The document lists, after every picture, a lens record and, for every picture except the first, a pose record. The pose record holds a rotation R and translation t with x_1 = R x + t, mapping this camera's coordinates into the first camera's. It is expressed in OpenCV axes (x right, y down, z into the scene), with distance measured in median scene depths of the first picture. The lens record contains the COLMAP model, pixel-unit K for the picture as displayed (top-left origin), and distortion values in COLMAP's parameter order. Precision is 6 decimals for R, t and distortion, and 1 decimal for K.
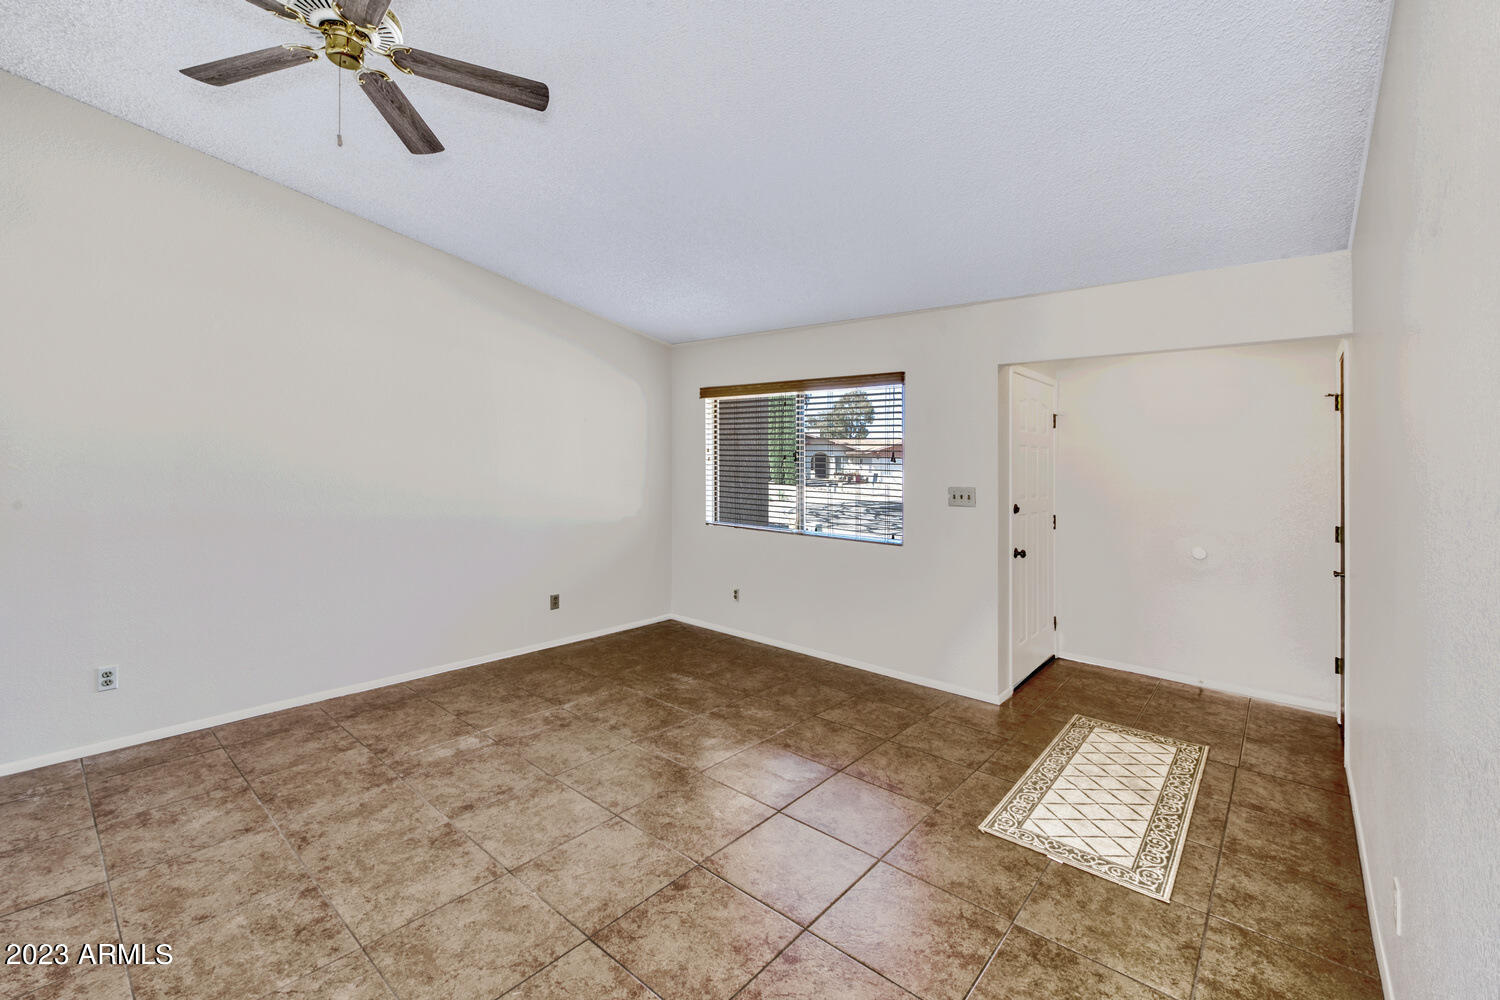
lens RADIAL K [[632.3, 0, 756.2], [0, 632.3, 461.7], [0, 0, 1]] dist [-0.002931, -0.000314]
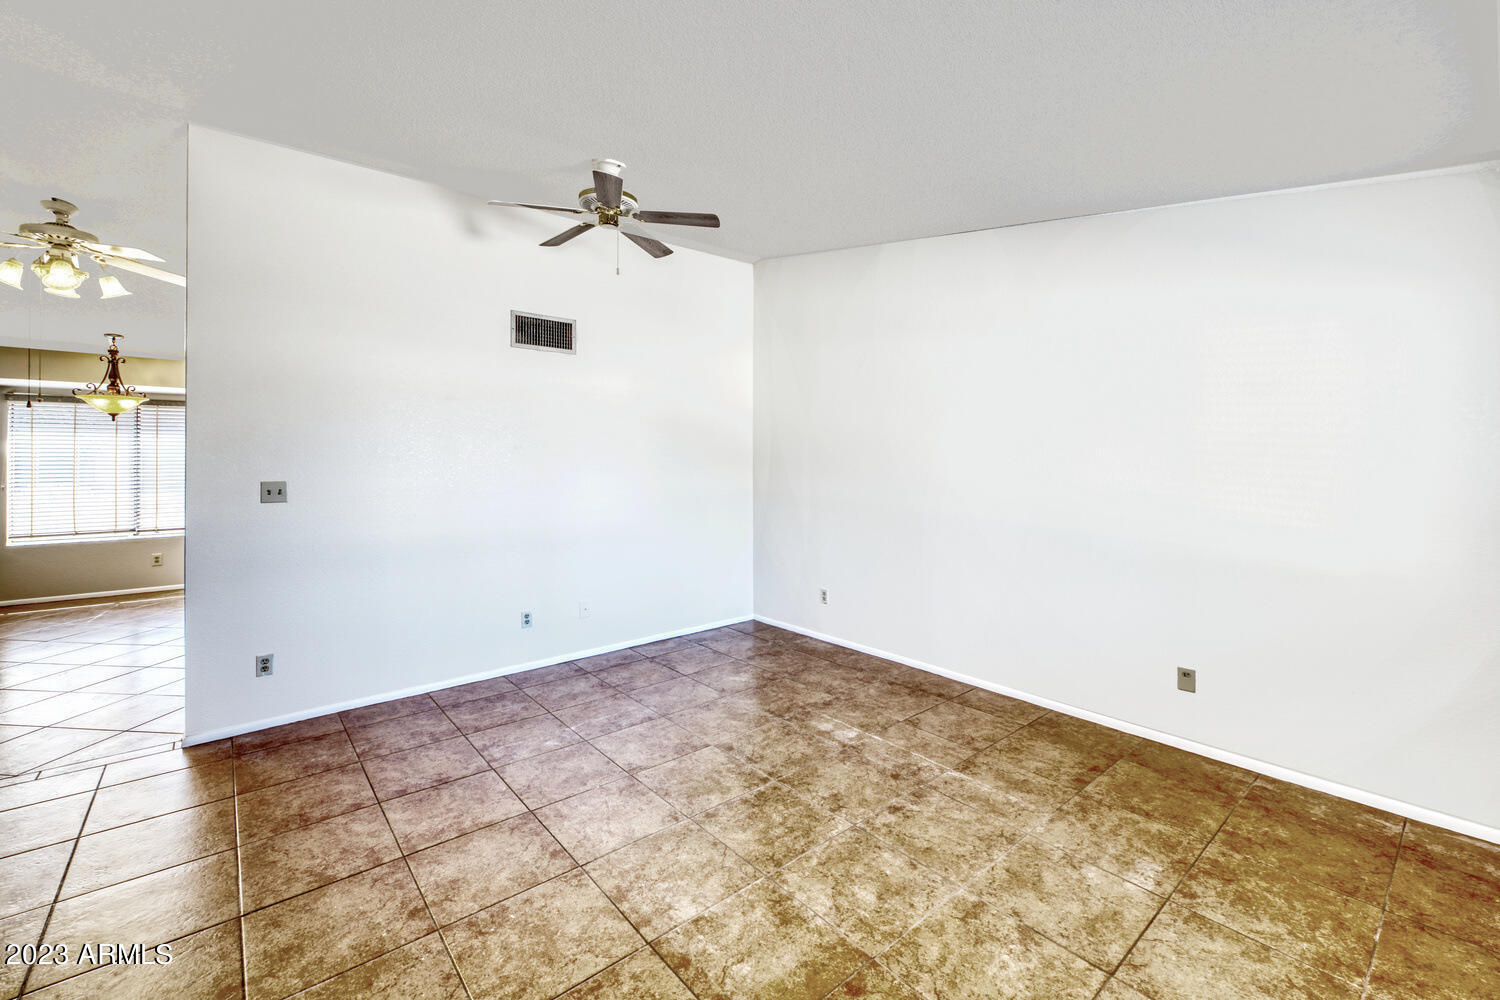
lens RADIAL K [[632.3, 0, 751.5], [0, 632.3, 492.4], [0, 0, 1]] dist [-0.002931, -0.000314]
pose [[-0.172253, 0.037264, -0.984348, 0.571436], [0.000503, 0.999287, 0.037741, 0.005523], [0.985053, 0.006006, -0.172149, 0.993377]]
